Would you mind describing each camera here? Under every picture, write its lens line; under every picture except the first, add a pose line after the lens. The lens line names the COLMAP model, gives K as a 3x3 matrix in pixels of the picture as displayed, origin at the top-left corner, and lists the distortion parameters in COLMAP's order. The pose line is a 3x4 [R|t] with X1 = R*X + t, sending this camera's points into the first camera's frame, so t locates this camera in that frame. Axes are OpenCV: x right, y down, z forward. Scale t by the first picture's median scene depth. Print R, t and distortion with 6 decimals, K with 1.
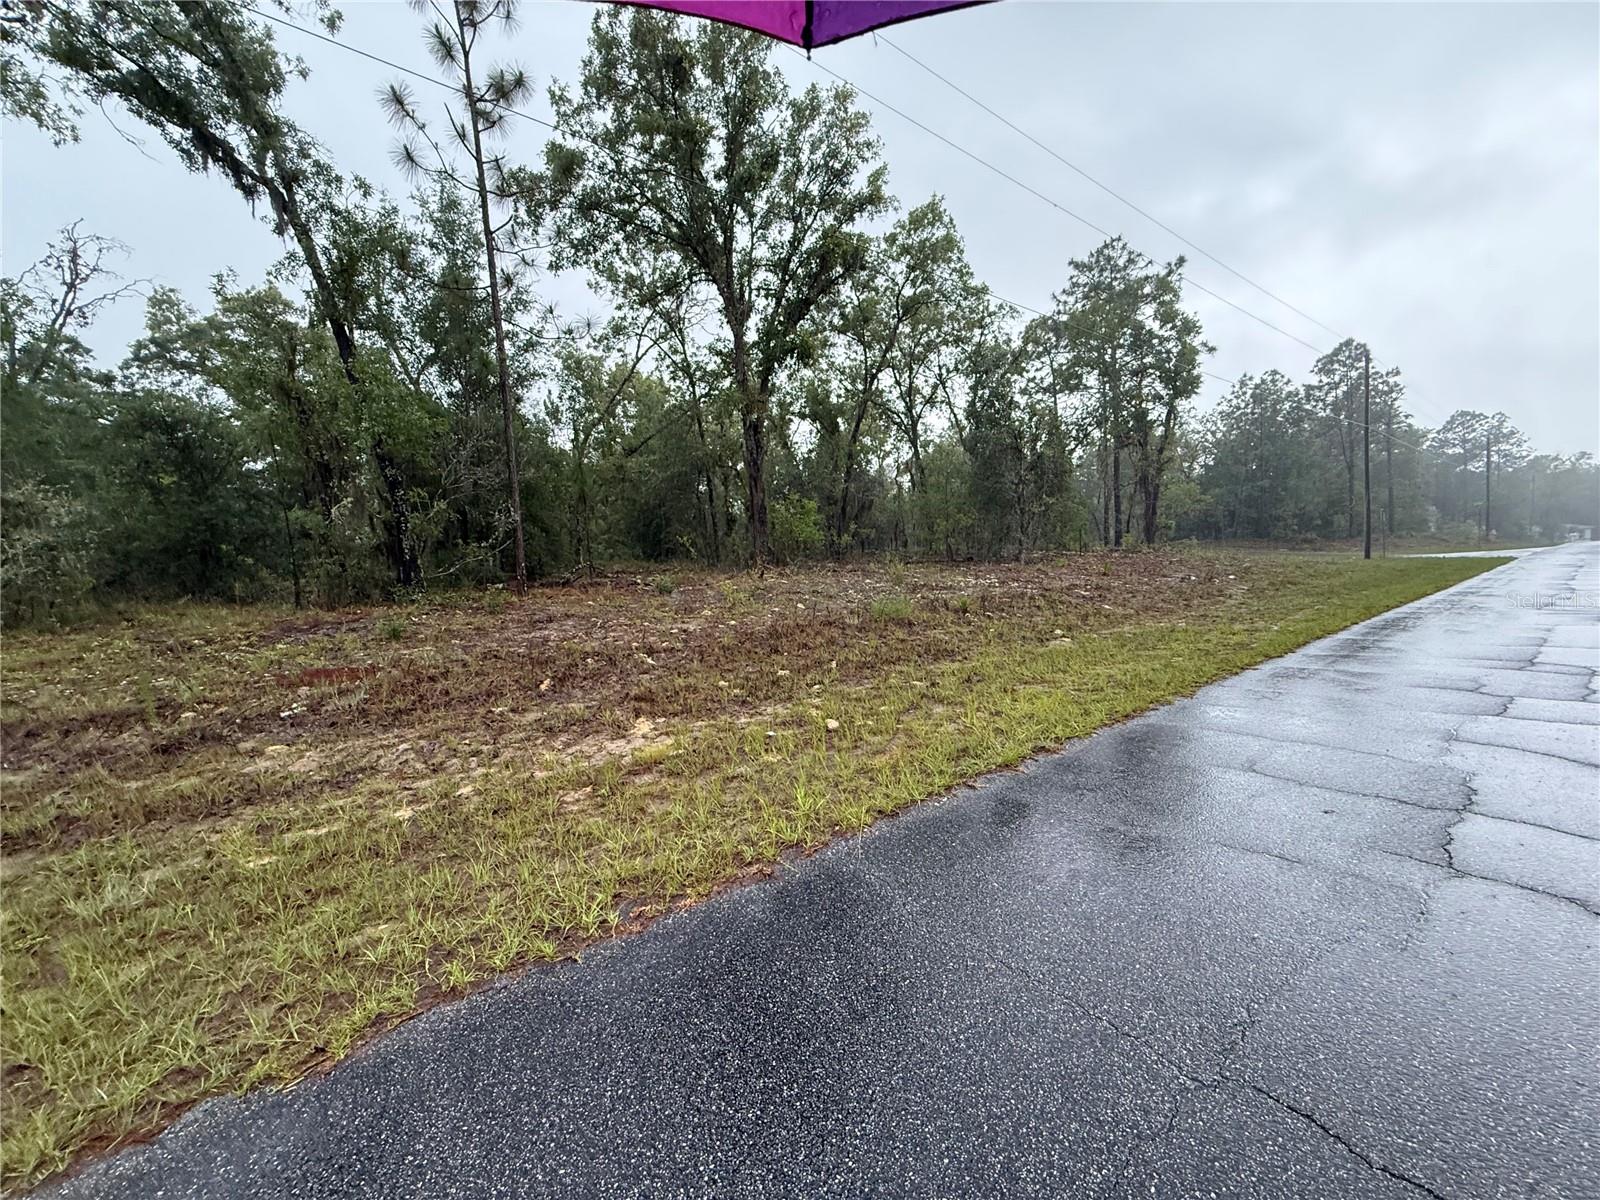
lens RADIAL K [[637.1, 0, 800.0], [0, 637.1, 600.0], [0, 0, 1]] dist [0.001090, 0.000227]
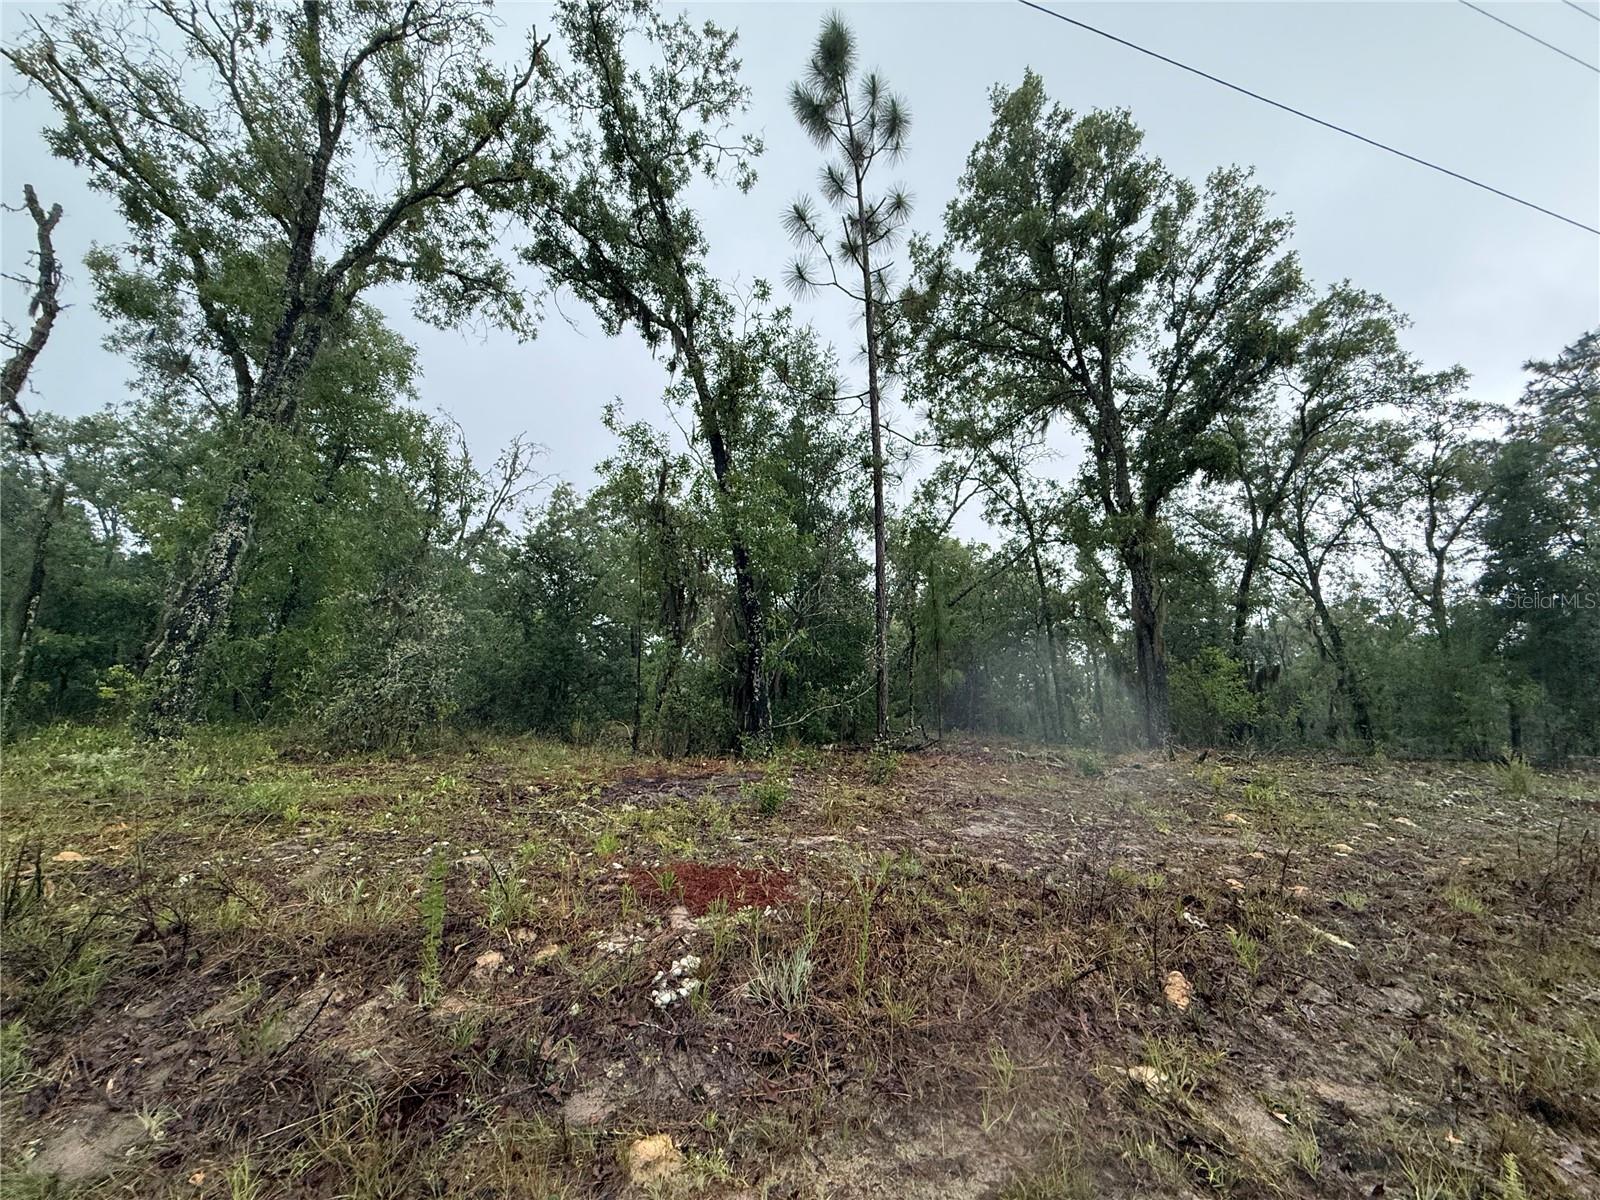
lens RADIAL K [[637.1, 0, 800.0], [0, 637.1, 600.0], [0, 0, 1]] dist [0.001090, 0.000227]
pose [[0.928387, -0.012319, -0.371411, -0.498733], [-0.089370, 0.962717, -0.255322, 0.022073], [0.360709, 0.270230, 0.892673, 0.517936]]
